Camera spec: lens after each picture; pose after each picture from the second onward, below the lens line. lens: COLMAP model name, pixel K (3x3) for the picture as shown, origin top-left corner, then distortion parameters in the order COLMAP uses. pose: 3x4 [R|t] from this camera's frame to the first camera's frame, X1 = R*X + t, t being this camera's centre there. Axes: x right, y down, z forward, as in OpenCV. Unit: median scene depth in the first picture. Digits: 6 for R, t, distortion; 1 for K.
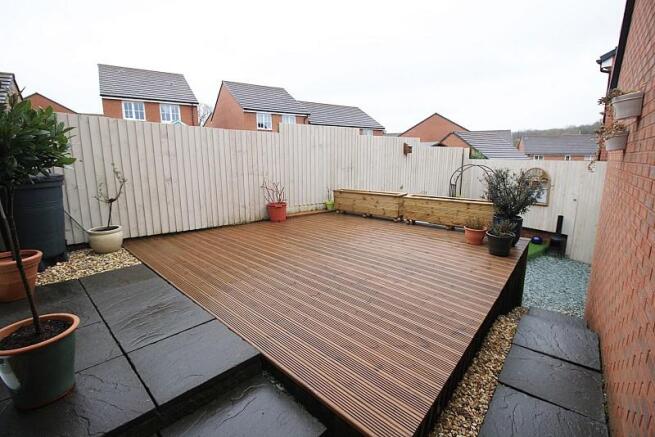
lens RADIAL K [[307.3, 0, 332.1], [0, 307.3, 217.1], [0, 0, 1]] dist [-0.011613, -0.006764]
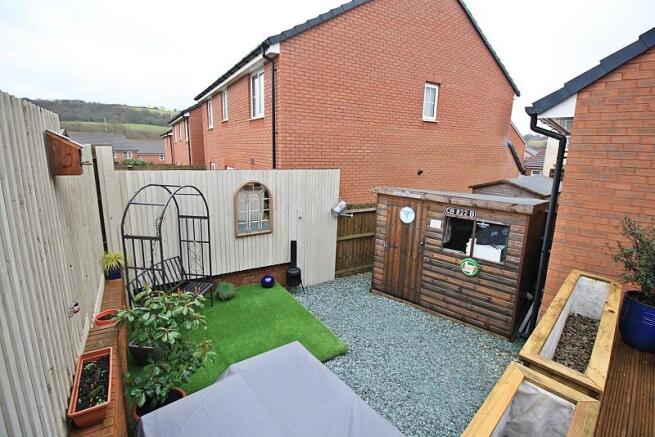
lens RADIAL K [[307.3, 0, 333.5], [0, 307.3, 212.3], [0, 0, 1]] dist [-0.011613, -0.006764]
pose [[0.047746, -0.193543, 0.979929, 0.005991], [0.165949, 0.968951, 0.183289, -0.185135], [-0.984978, 0.153867, 0.078382, 0.763066]]
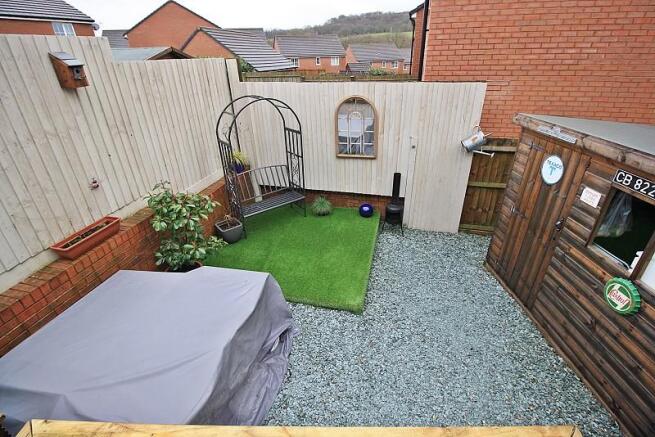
lens RADIAL K [[307.3, 0, 330.5], [0, 307.3, 215.7], [0, 0, 1]] dist [-0.011613, -0.006764]
pose [[0.757468, -0.313532, 0.572660, 0.220246], [0.144663, 0.935938, 0.321079, -0.139262], [-0.636643, -0.160365, 0.754300, 0.536555]]
